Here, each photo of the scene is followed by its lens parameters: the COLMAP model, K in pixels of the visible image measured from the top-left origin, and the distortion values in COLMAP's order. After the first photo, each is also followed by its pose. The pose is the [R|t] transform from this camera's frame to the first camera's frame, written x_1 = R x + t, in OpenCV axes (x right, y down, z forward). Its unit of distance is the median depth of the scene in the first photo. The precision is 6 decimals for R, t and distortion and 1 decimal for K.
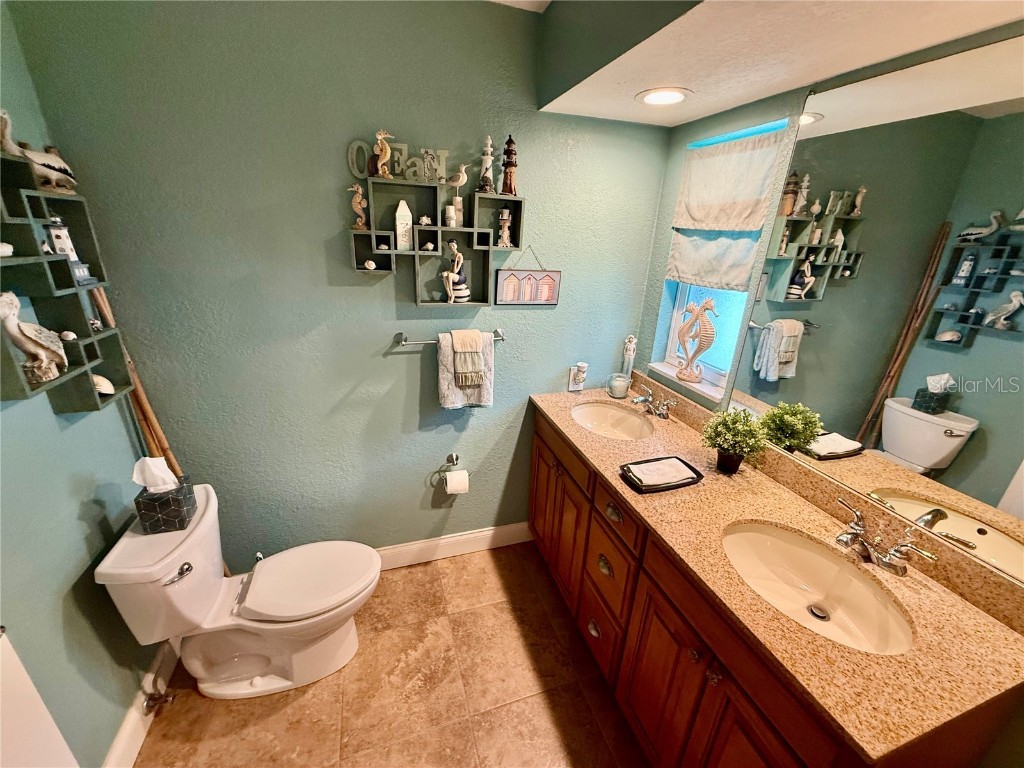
lens RADIAL K [[408.8, 0, 508.3], [0, 408.8, 384.3], [0, 0, 1]] dist [0.000750, 0.000081]
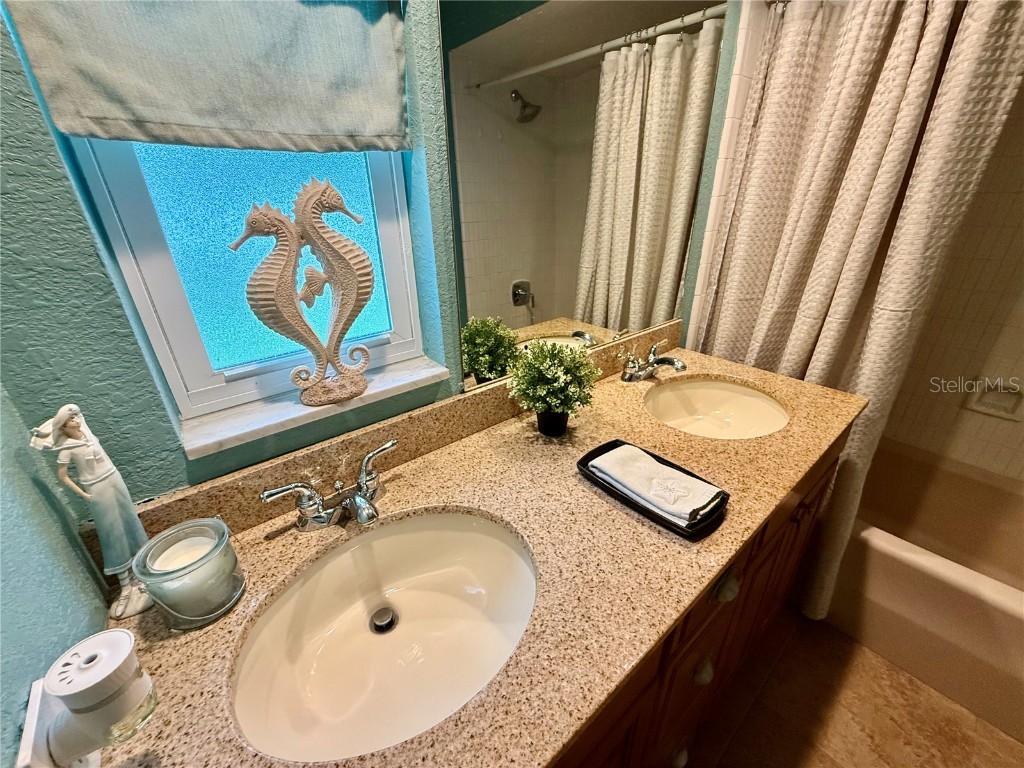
lens RADIAL K [[408.8, 0, 508.3], [0, 408.8, 384.3], [0, 0, 1]] dist [0.000750, 0.000081]
pose [[-0.368520, -0.412800, 0.832940, 0.026771], [0.334348, 0.777187, 0.533096, -0.201957], [-0.867412, 0.474949, -0.148390, 0.972180]]
